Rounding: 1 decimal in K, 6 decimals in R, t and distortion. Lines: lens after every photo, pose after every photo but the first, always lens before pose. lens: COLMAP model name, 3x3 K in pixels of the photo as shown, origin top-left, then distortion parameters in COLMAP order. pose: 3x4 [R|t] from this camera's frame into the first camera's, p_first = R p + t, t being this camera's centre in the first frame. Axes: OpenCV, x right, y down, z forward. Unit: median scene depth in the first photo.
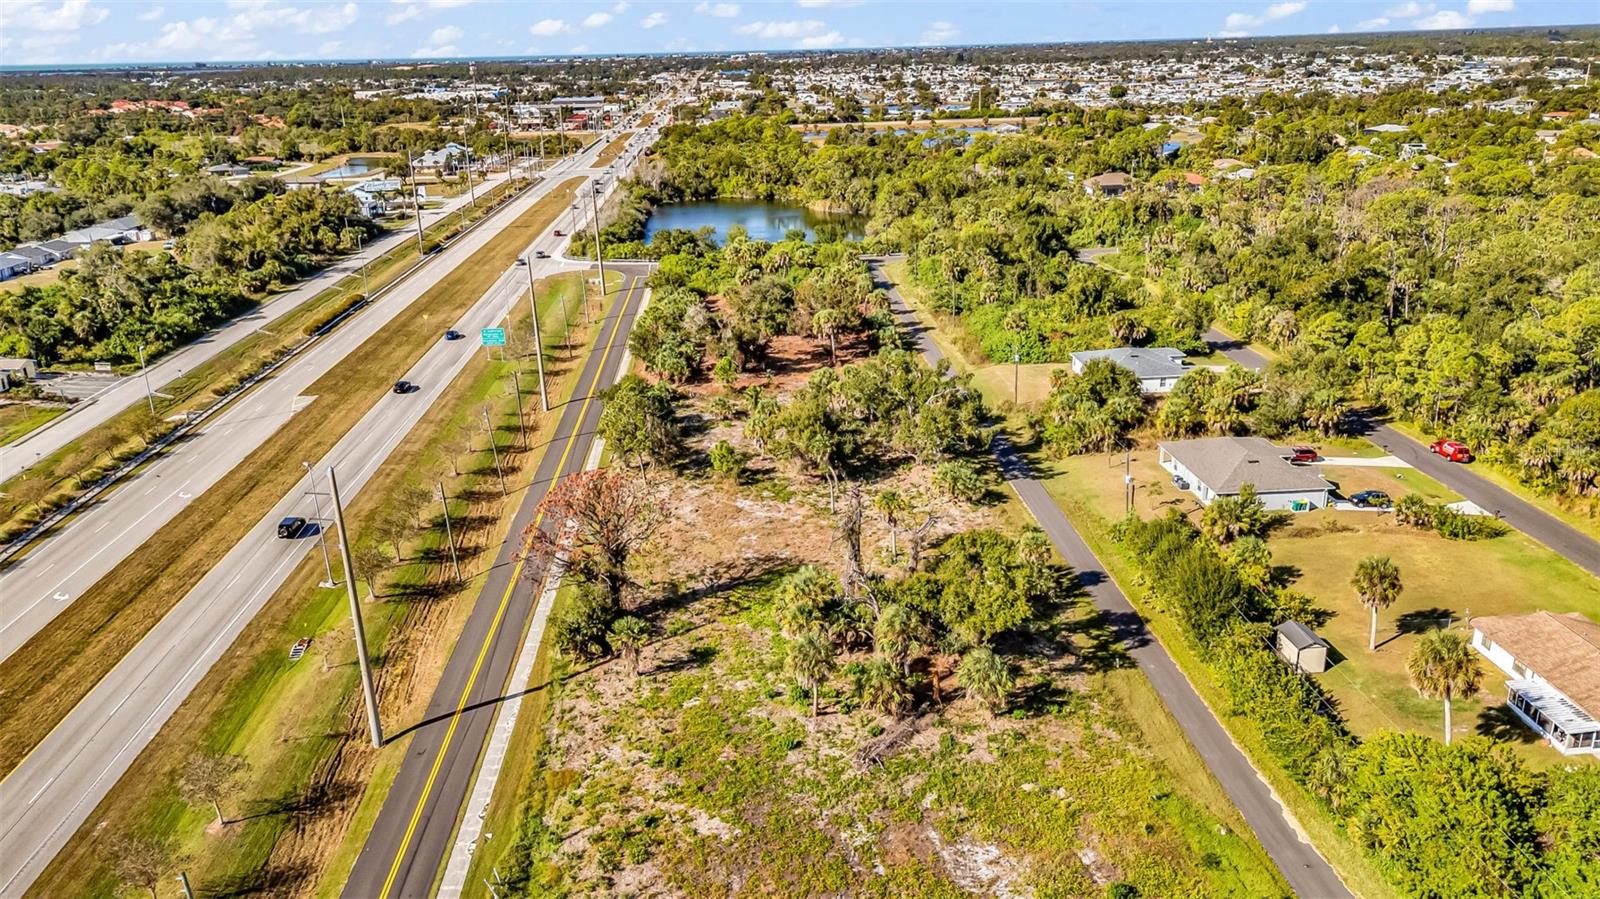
lens RADIAL K [[1167.9, 0, 800.0], [0, 1167.9, 449.5], [0, 0, 1]] dist [0.080630, -0.073621]
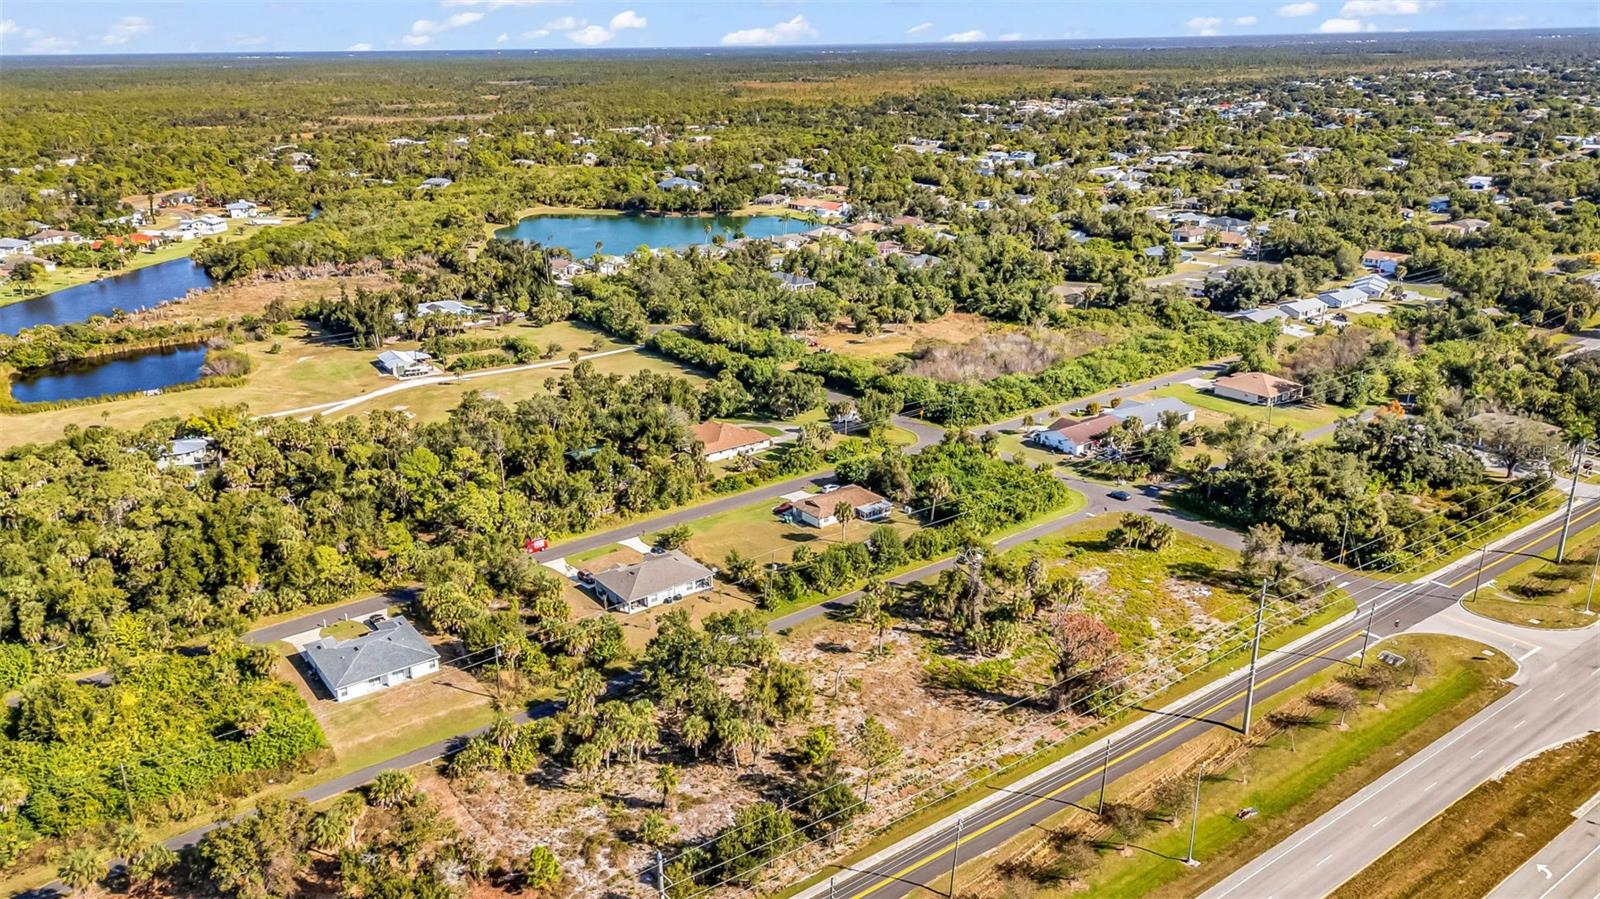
lens RADIAL K [[1167.9, 0, 800.0], [0, 1167.9, 449.5], [0, 0, 1]] dist [0.080630, -0.073621]
pose [[-0.537959, -0.244916, 0.806608, -0.812532], [0.302566, 0.837003, 0.455938, -0.680045], [-0.786800, 0.489328, -0.376170, 1.221864]]
